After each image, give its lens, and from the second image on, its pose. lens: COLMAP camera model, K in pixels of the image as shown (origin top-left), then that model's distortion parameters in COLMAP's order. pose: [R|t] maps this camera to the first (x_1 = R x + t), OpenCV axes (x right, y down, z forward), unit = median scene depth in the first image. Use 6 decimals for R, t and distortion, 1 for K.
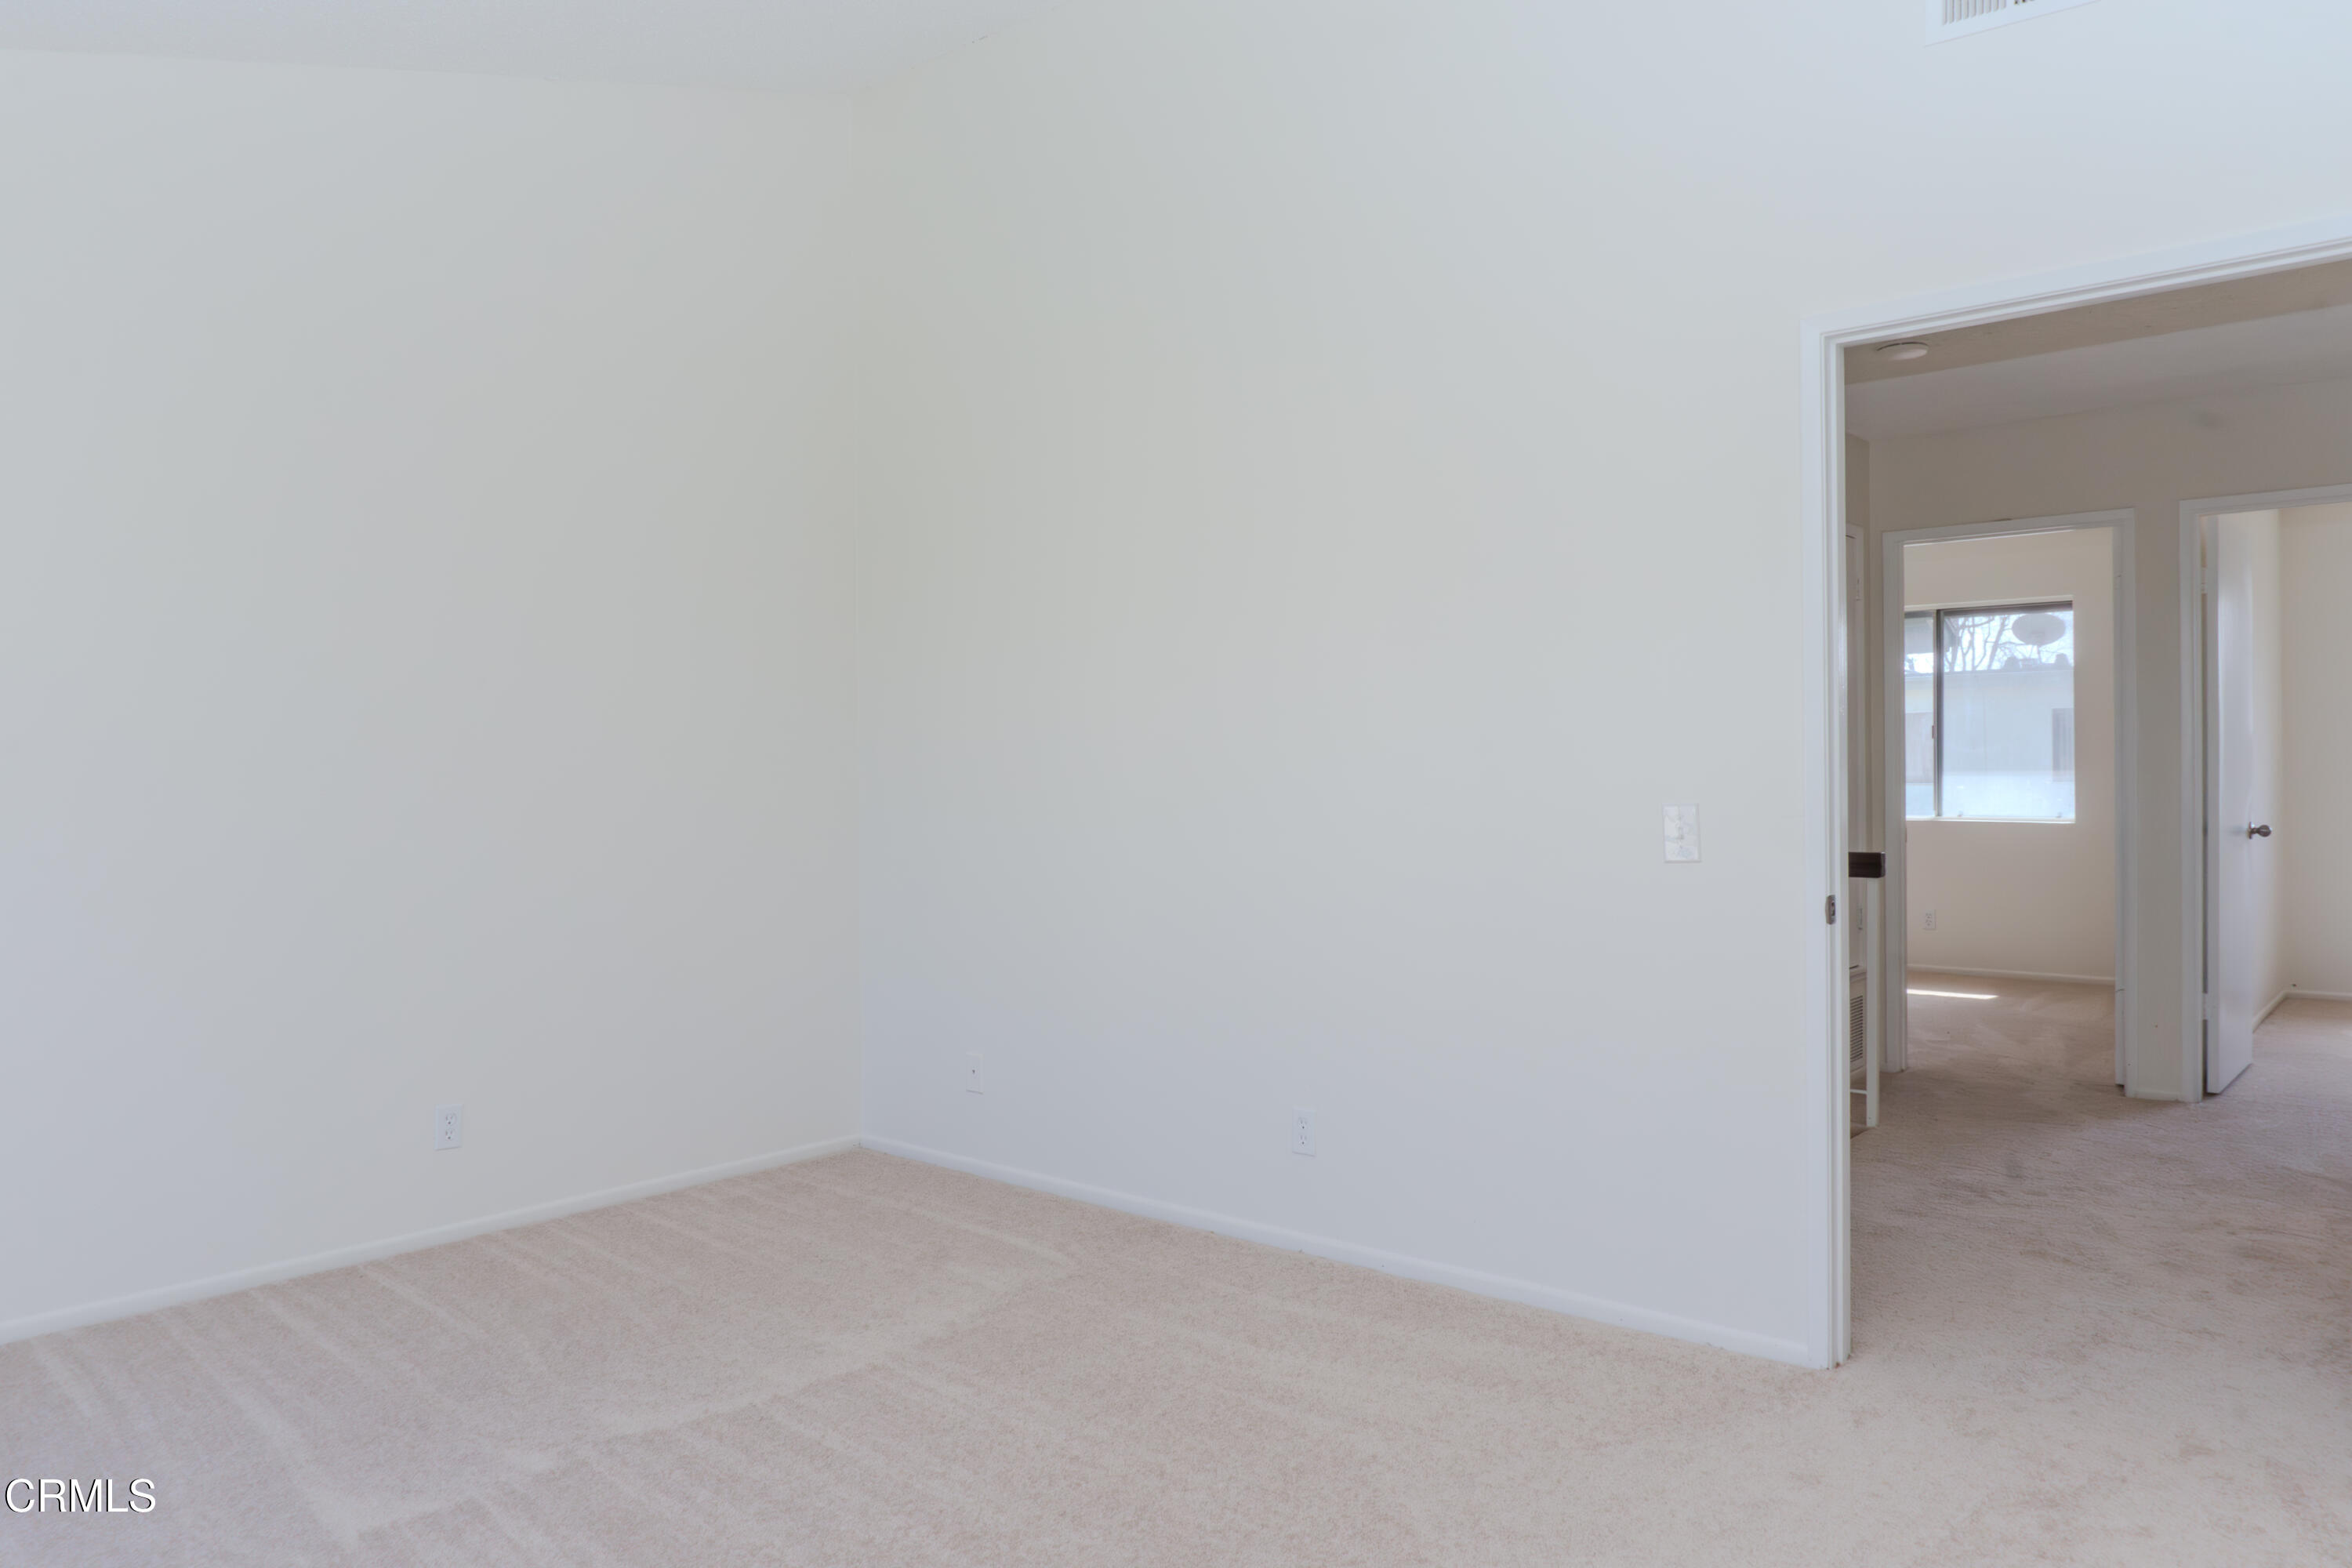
lens RADIAL K [[1583.4, 0, 1182.9], [0, 1583.4, 777.6], [0, 0, 1]] dist [-0.019995, -0.000394]
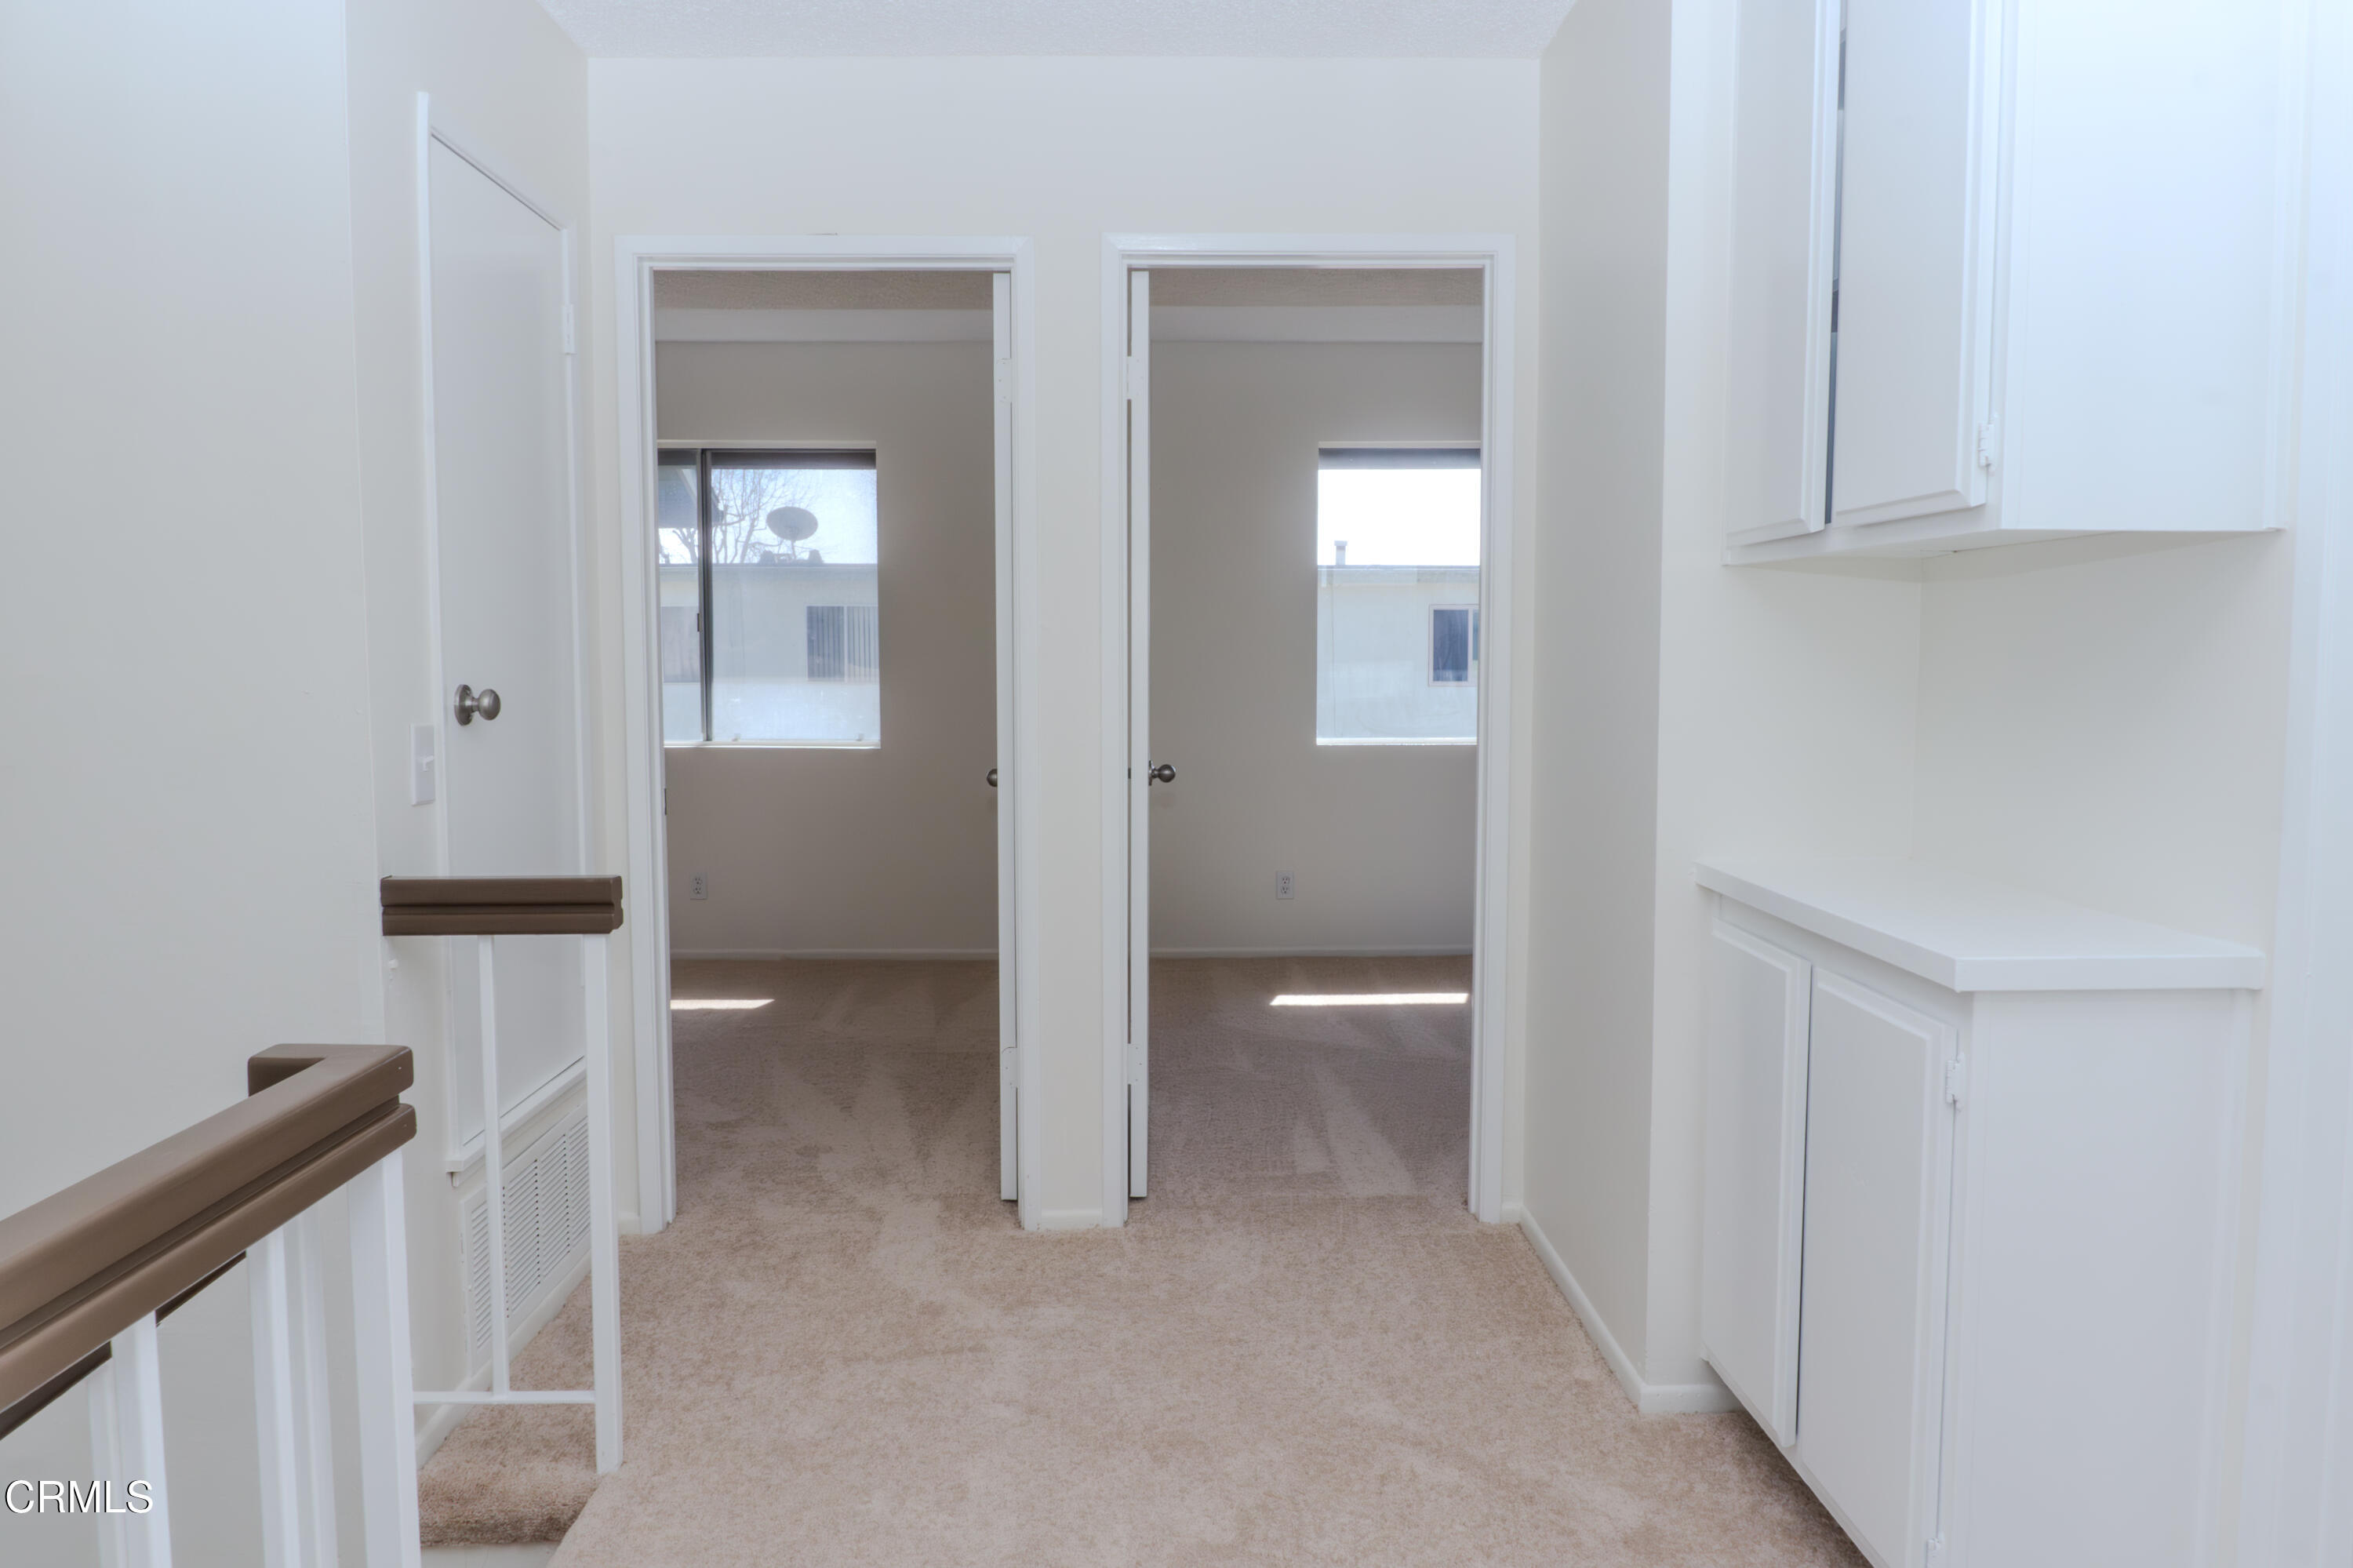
lens RADIAL K [[1584.1, 0, 1183.4], [0, 1584.1, 777.6], [0, 0, 1]] dist [-0.019995, -0.000394]
pose [[0.733874, -0.044194, 0.677847, 0.142896], [-0.000617, 0.997838, 0.065725, -0.006432], [-0.679285, -0.048653, 0.732260, 0.310564]]
